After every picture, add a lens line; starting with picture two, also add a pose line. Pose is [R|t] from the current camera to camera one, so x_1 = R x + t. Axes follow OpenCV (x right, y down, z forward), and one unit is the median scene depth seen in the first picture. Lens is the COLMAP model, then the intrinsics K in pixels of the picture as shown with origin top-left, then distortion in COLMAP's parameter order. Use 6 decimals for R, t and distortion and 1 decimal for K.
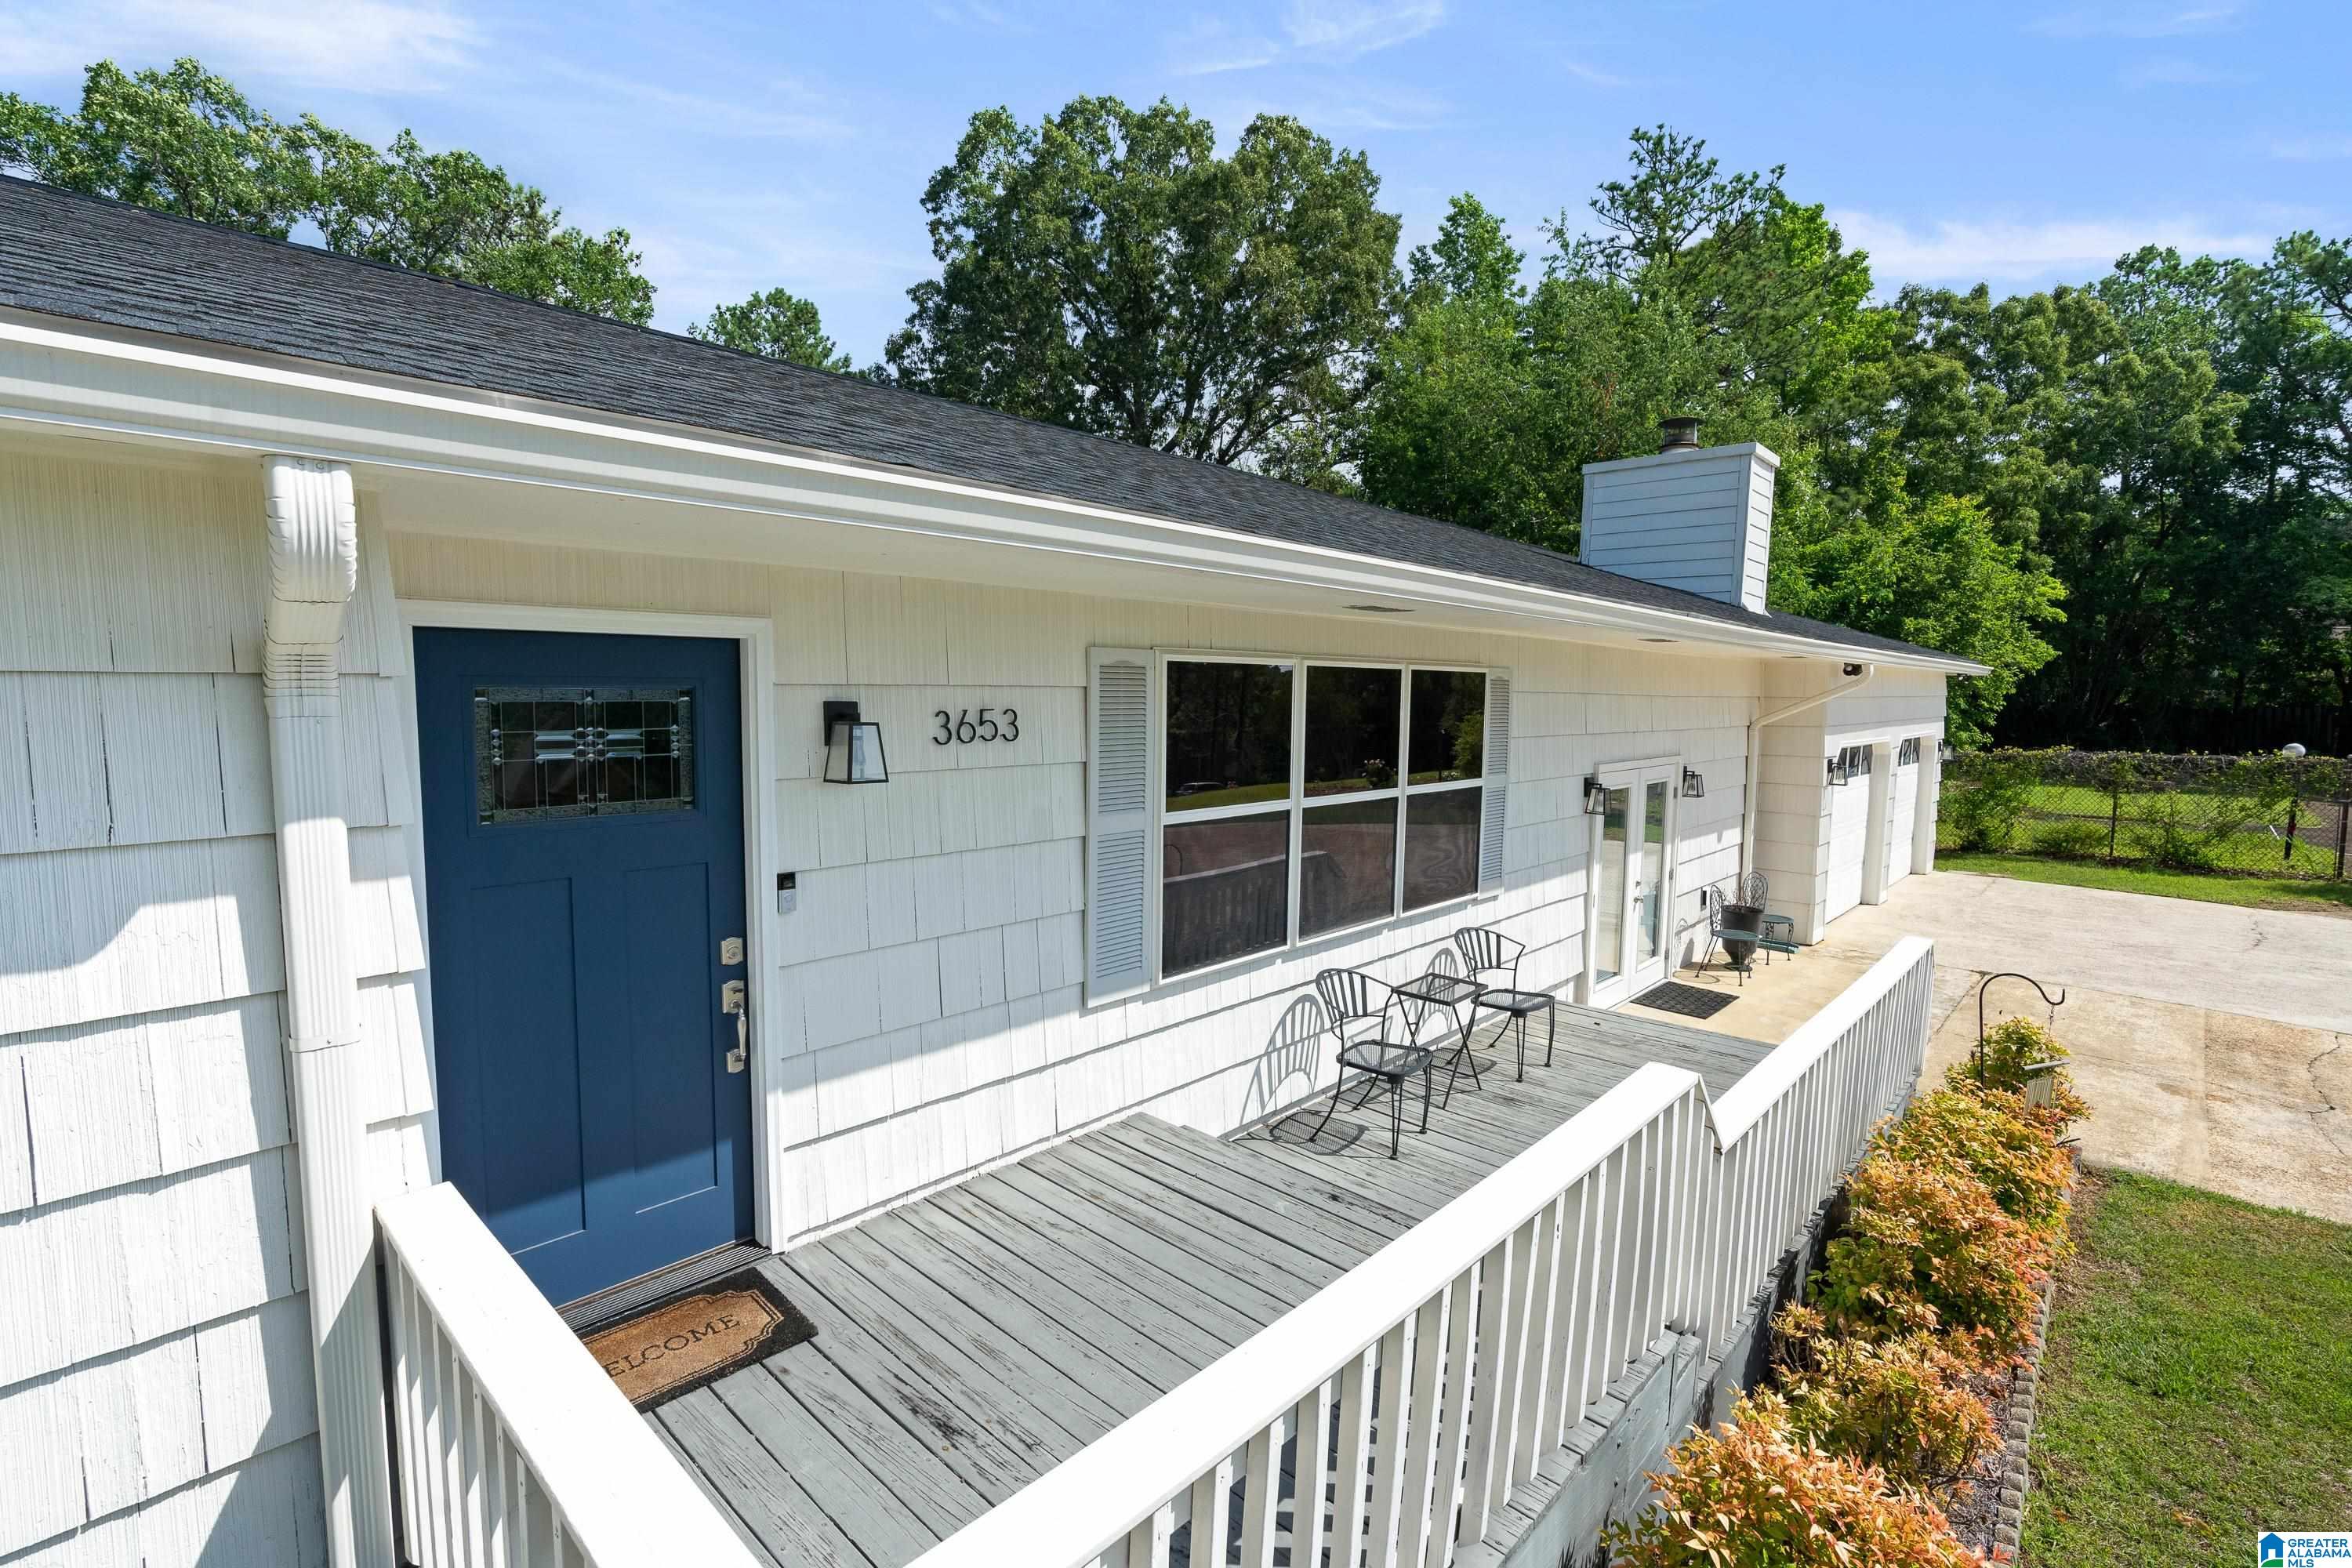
lens RADIAL K [[1065.3, 0, 1184.4], [0, 1065.3, 780.2], [0, 0, 1]] dist [-0.003282, 0.000299]
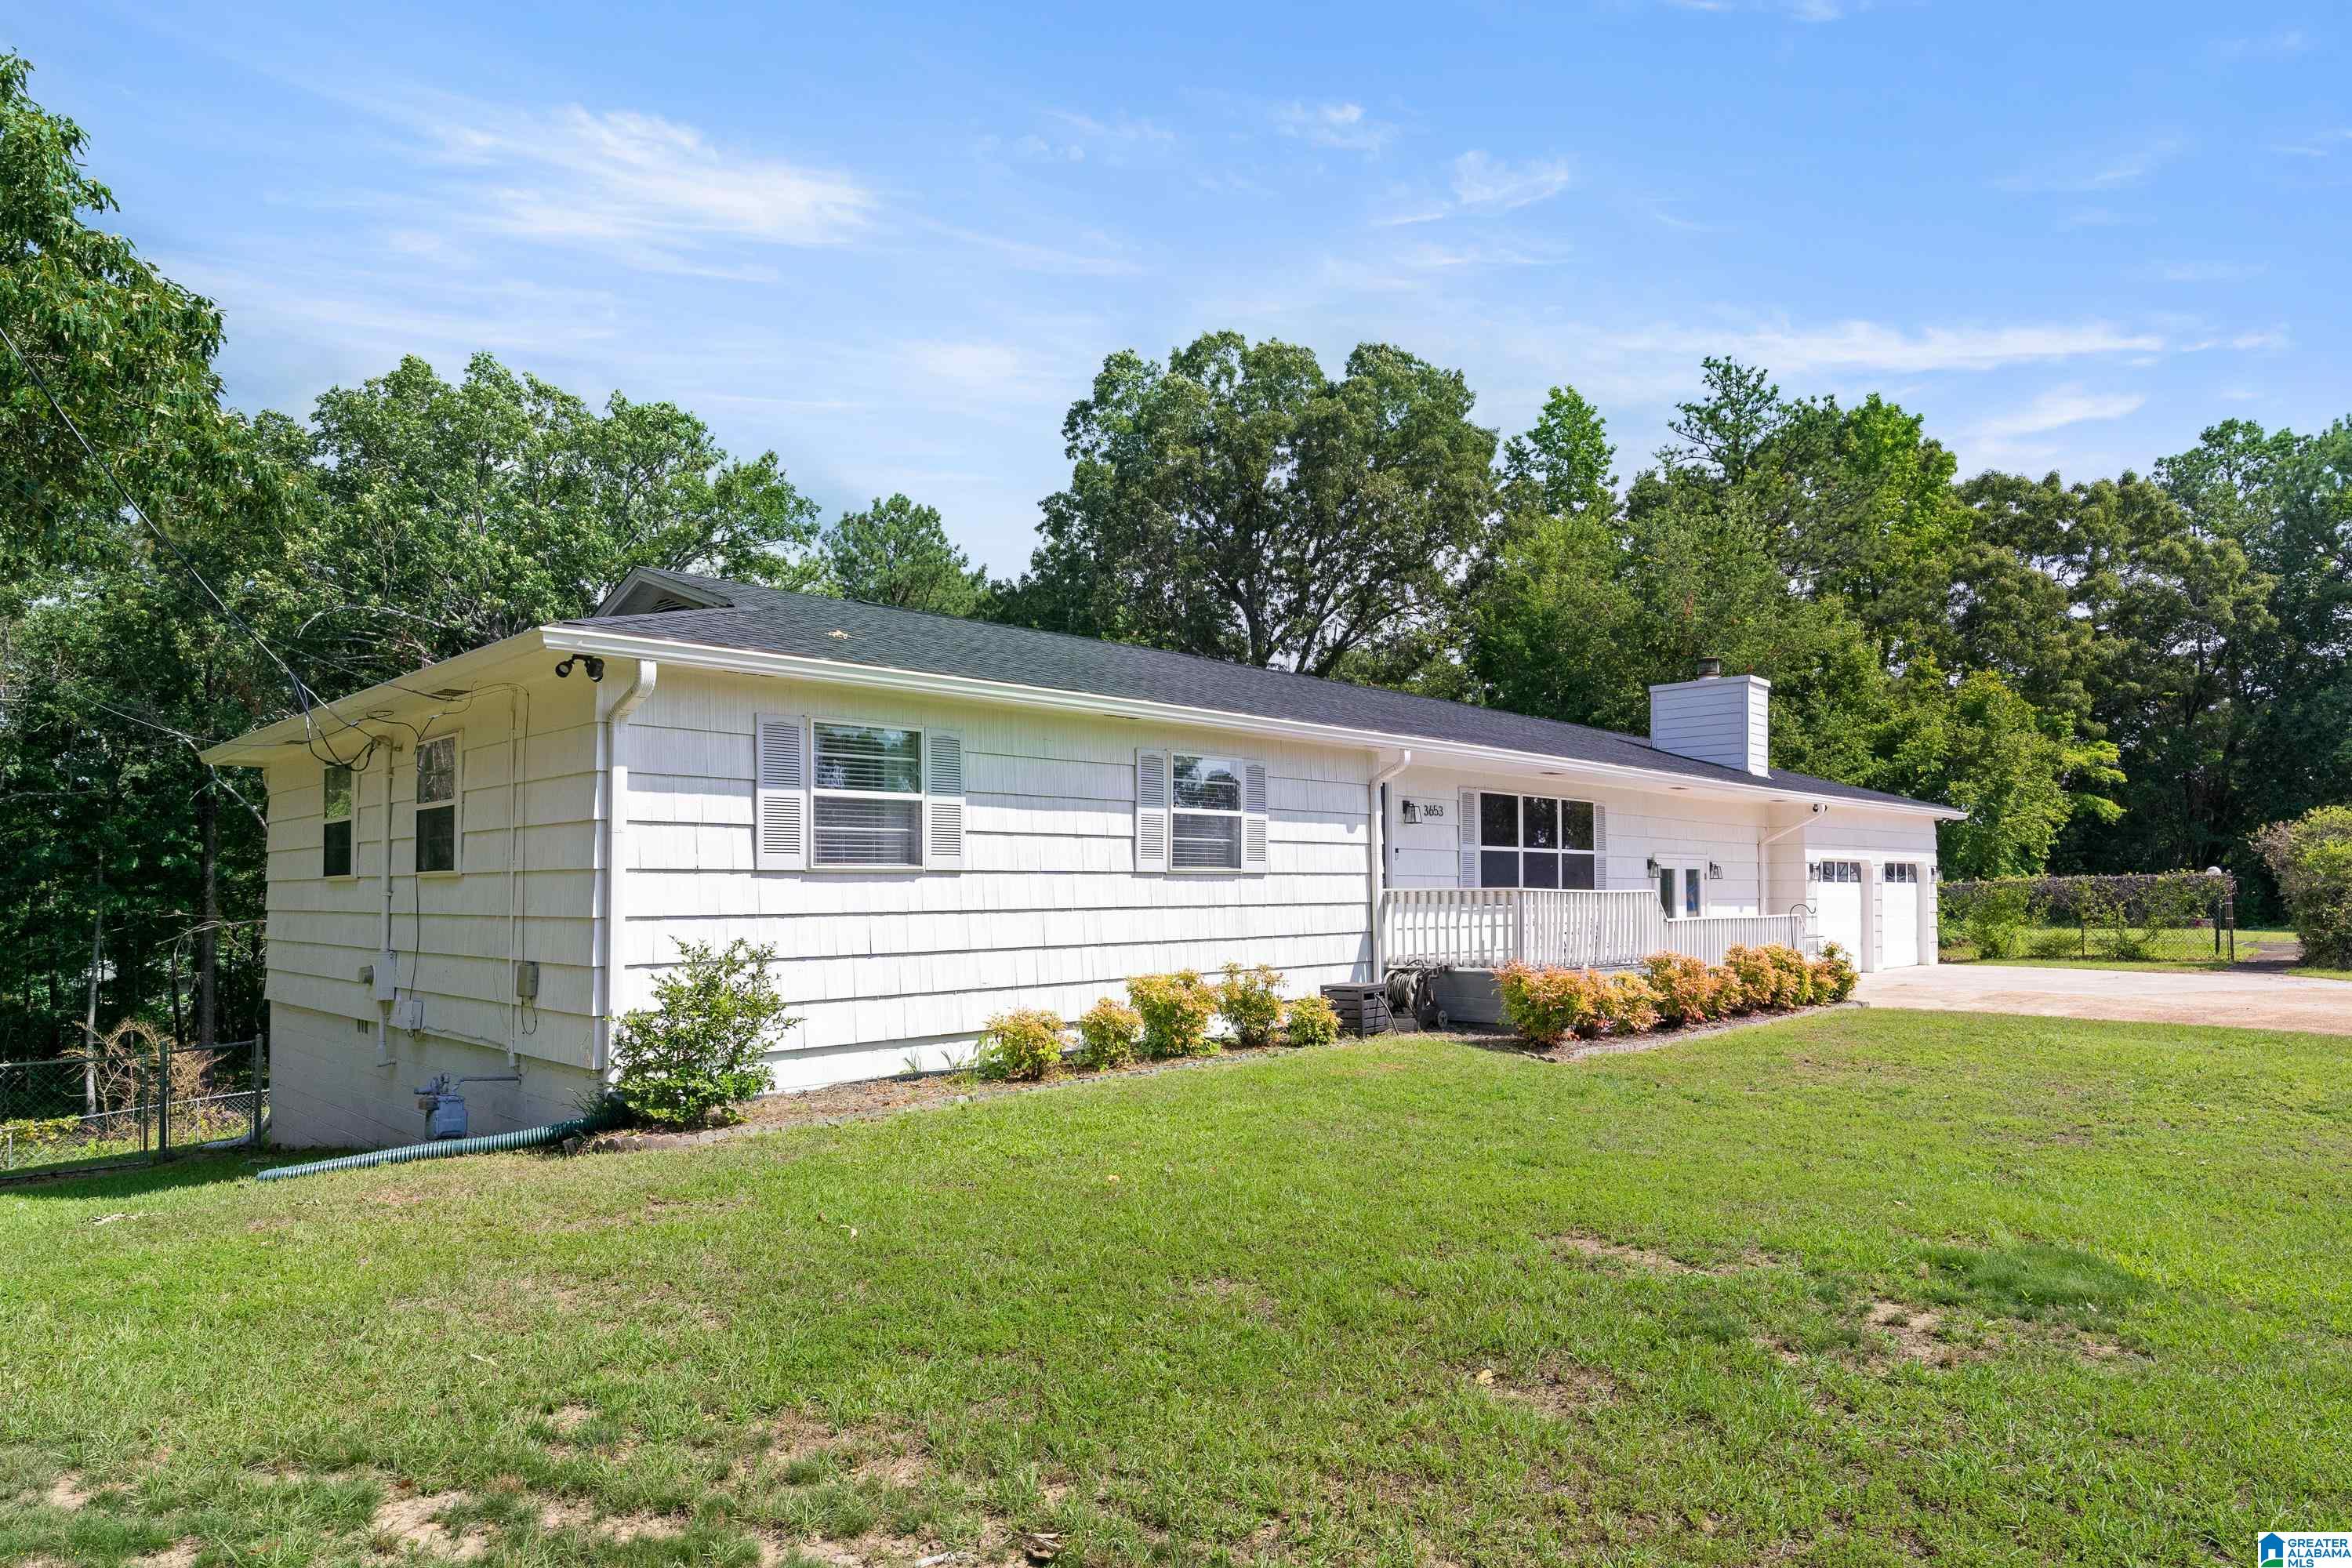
lens RADIAL K [[1408.6, 0, 1182.7], [0, 1408.6, 849.1], [0, 0, 1]] dist [0.003884, 0.000356]
pose [[0.999691, -0.020371, -0.014221, -0.119725], [0.018453, 0.992111, -0.123997, 0.077454], [0.016635, 0.123696, 0.992181, -0.431044]]
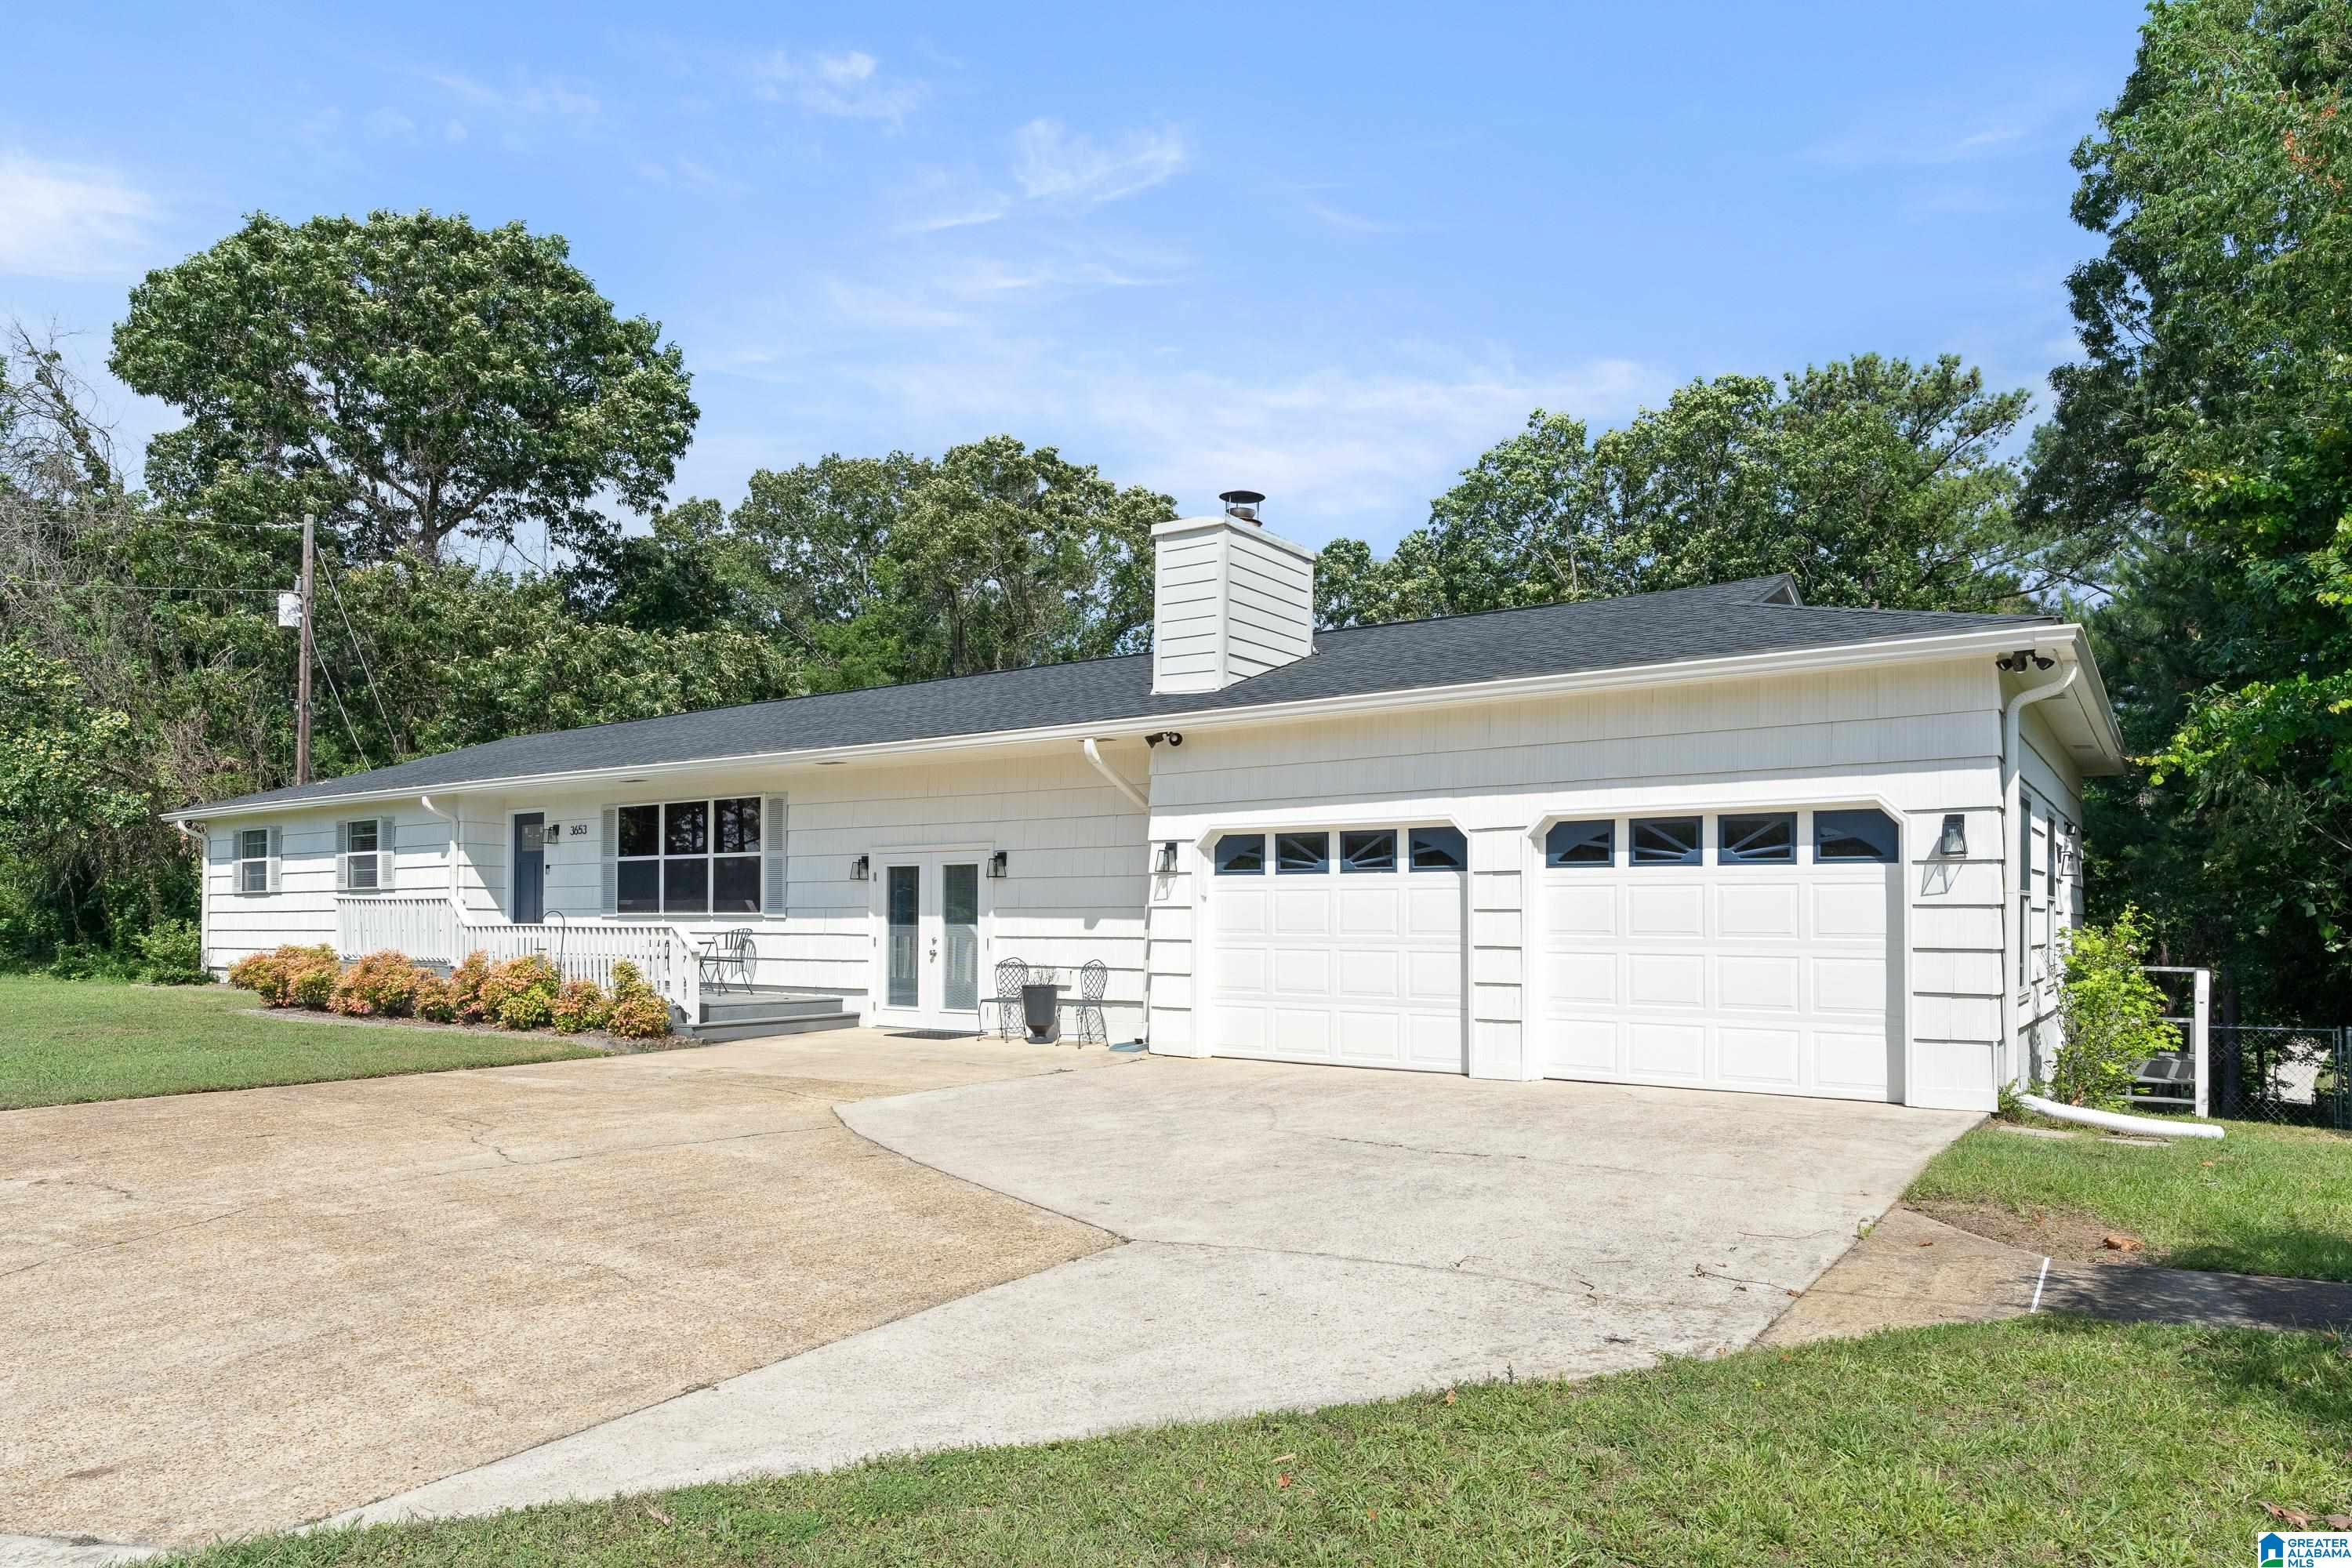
lens RADIAL K [[1415.8, 0, 1173.6], [0, 1415.8, 842.0], [0, 0, 1]] dist [0.039747, 0.000177]
pose [[0.140491, -0.069735, -0.987623, 0.659903], [-0.092438, 0.992235, -0.083210, 0.028195], [0.985757, 0.102984, 0.132954, 0.317055]]
